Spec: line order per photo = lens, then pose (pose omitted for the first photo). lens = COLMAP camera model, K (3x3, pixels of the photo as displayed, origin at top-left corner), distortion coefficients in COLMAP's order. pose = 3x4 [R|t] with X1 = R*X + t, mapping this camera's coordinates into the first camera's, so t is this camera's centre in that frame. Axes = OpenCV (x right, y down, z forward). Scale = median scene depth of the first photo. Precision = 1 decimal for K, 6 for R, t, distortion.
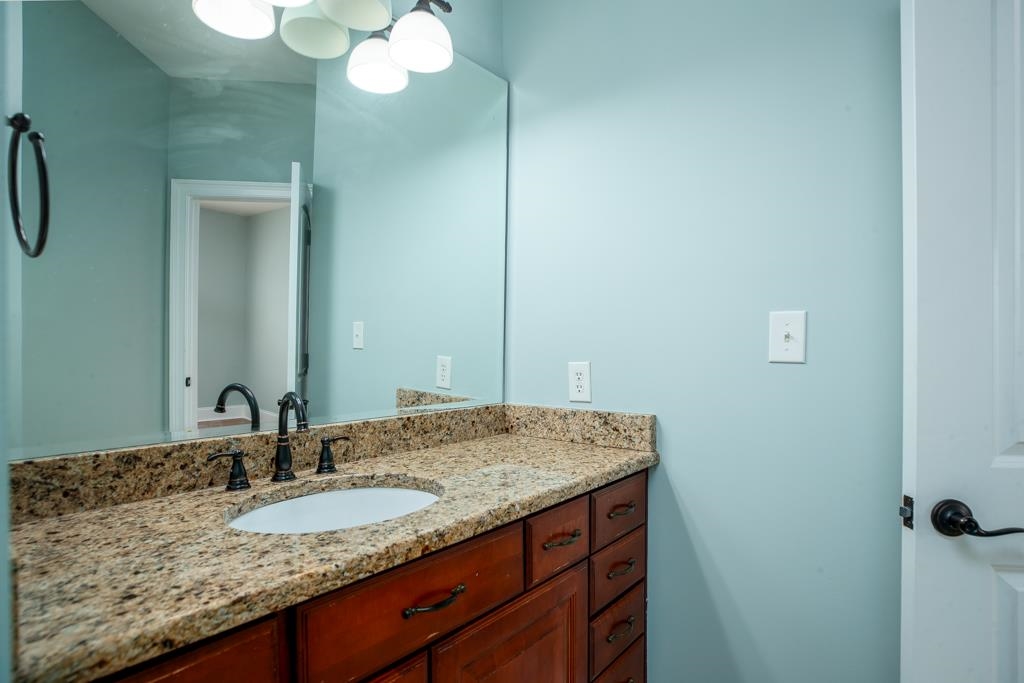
lens RADIAL K [[509.6, 0, 511.9], [0, 509.6, 342.6], [0, 0, 1]] dist [-0.022794, -0.000130]
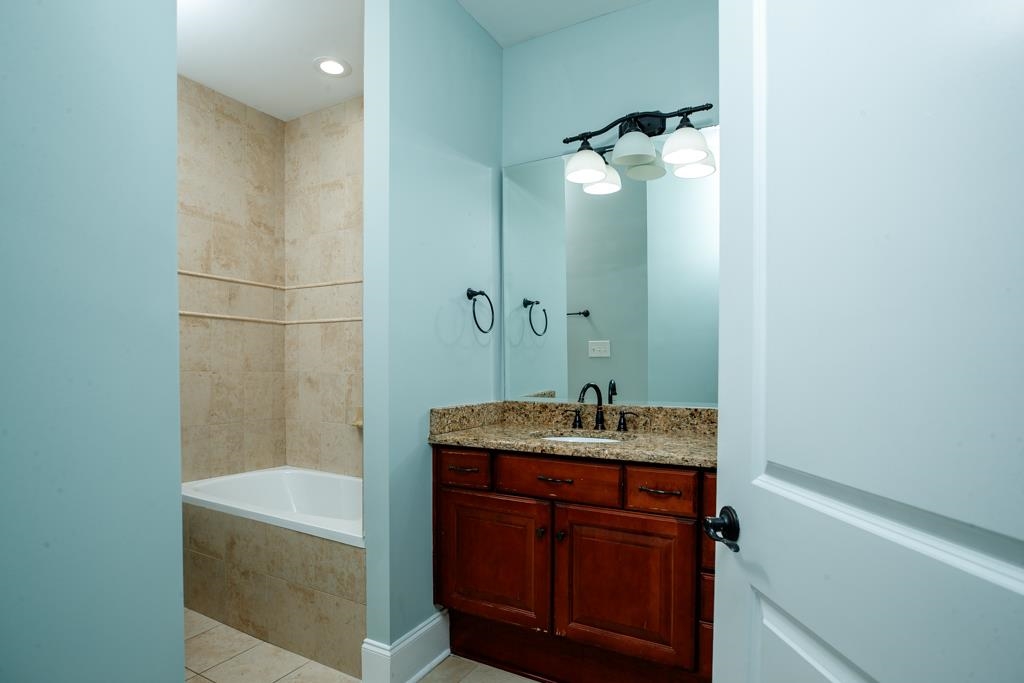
lens RADIAL K [[509.6, 0, 511.6], [0, 509.6, 346.4], [0, 0, 1]] dist [-0.022794, -0.000130]
pose [[0.247343, -0.025076, -0.968604, 1.306726], [0.014318, 0.999651, -0.022223, -0.001967], [0.968822, -0.008371, 0.247615, 0.210383]]
